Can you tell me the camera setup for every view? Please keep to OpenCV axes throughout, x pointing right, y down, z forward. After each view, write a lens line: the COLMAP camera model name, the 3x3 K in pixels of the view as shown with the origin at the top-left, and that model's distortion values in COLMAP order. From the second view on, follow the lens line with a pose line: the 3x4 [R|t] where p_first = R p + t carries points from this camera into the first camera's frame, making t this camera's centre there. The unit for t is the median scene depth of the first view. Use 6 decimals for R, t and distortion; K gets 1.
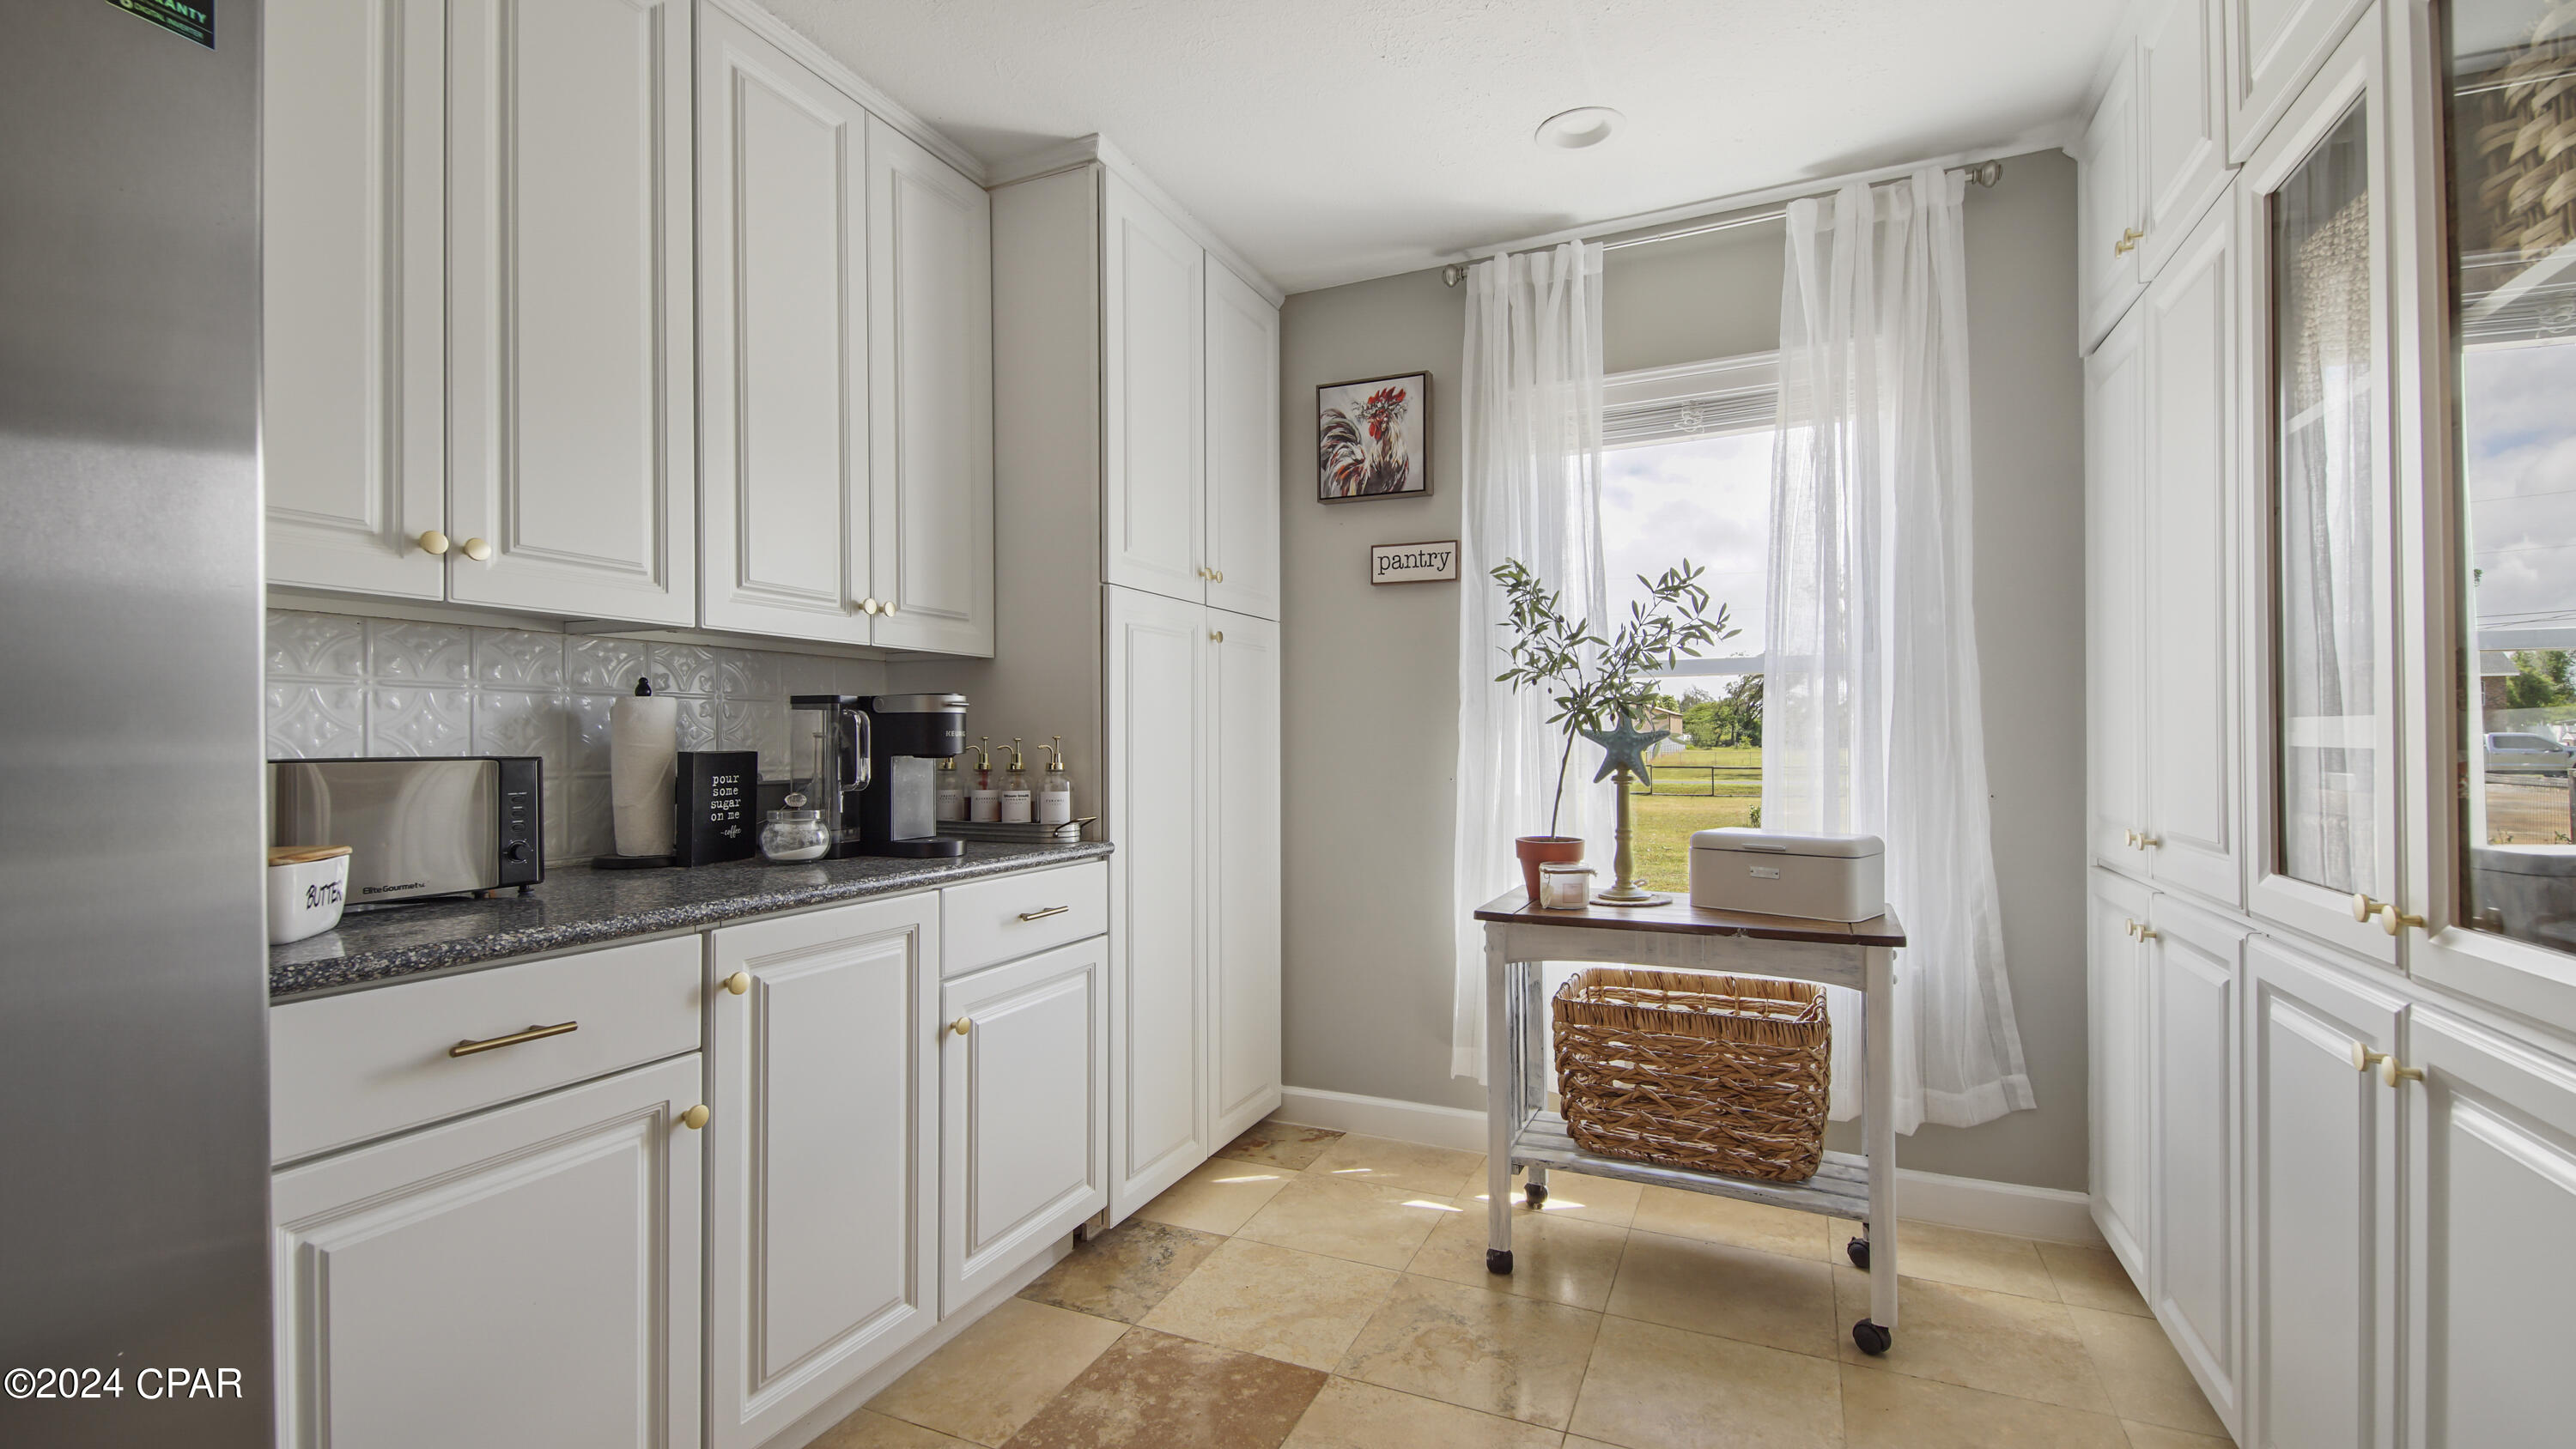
lens RADIAL K [[1125.0, 0, 1266.7], [0, 1125.0, 733.8], [0, 0, 1]] dist [0.026926, -0.016908]
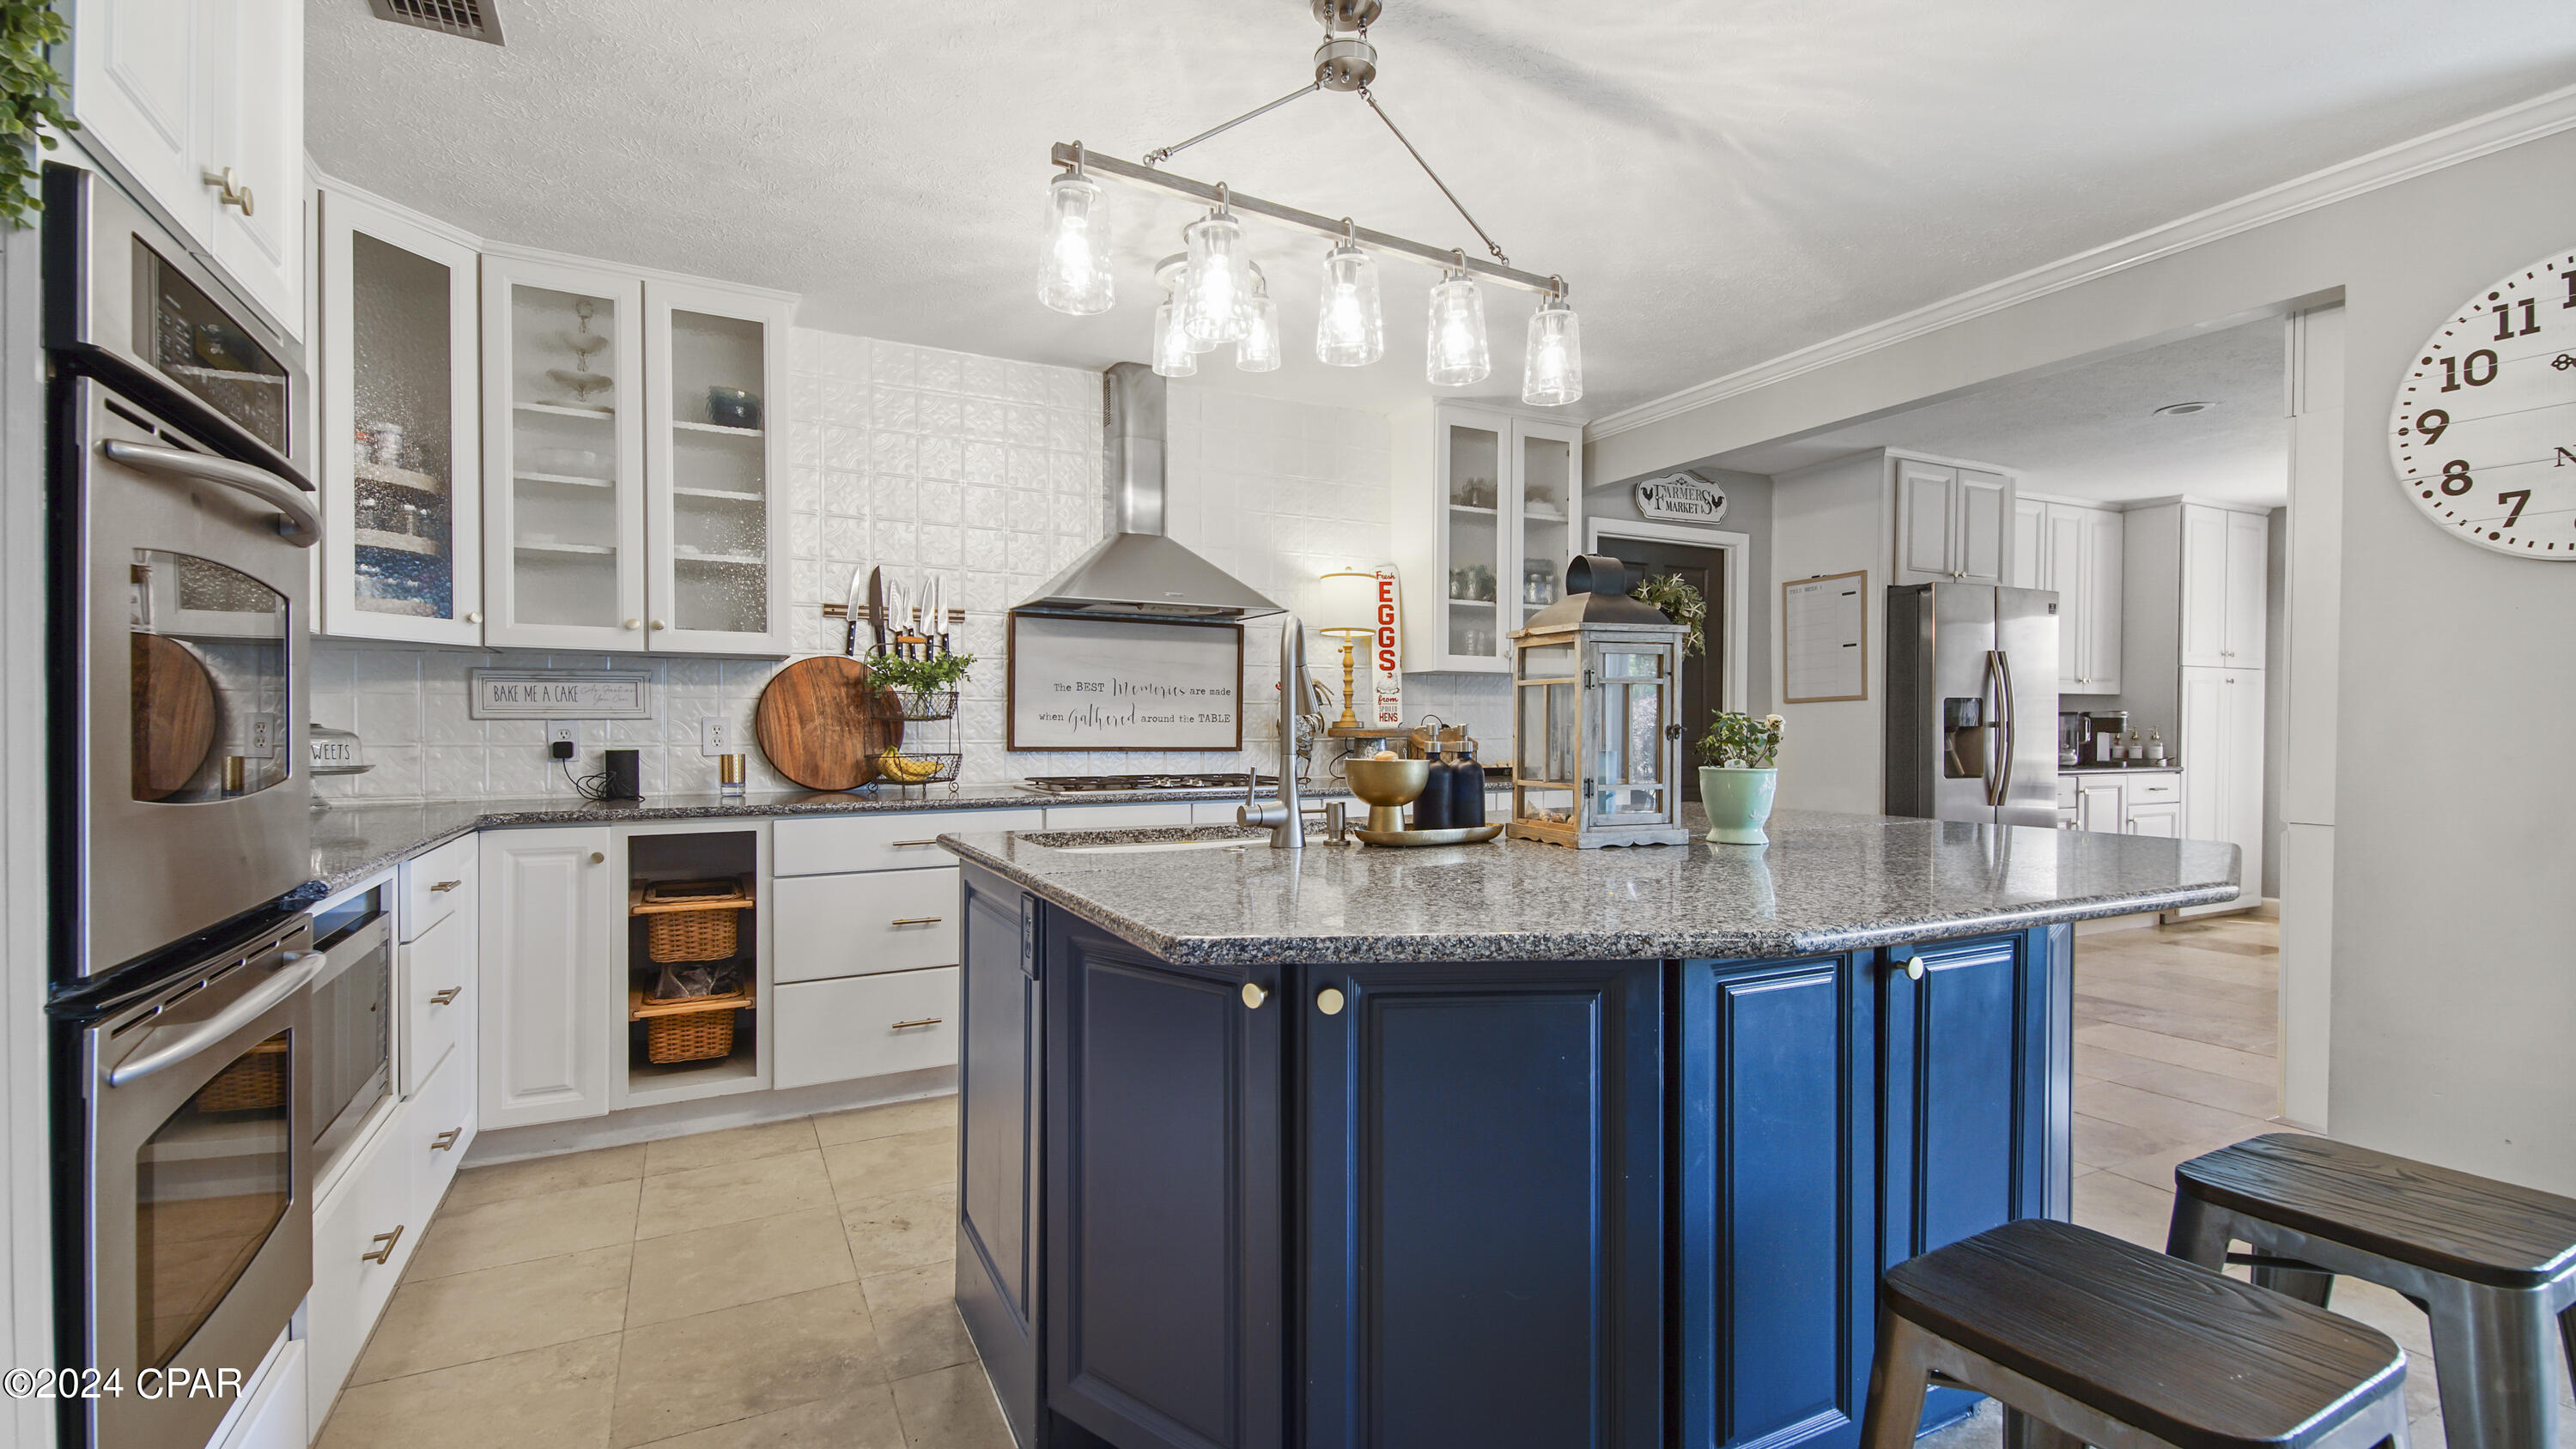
lens RADIAL K [[1125.0, 0, 1285.8], [0, 1125.0, 735.2], [0, 0, 1]] dist [0.026926, -0.016908]
pose [[0.786440, 0.010404, -0.617580, -0.139662], [0.000361, 0.999850, 0.017304, -0.019984], [0.617667, -0.013832, 0.786318, -2.193869]]
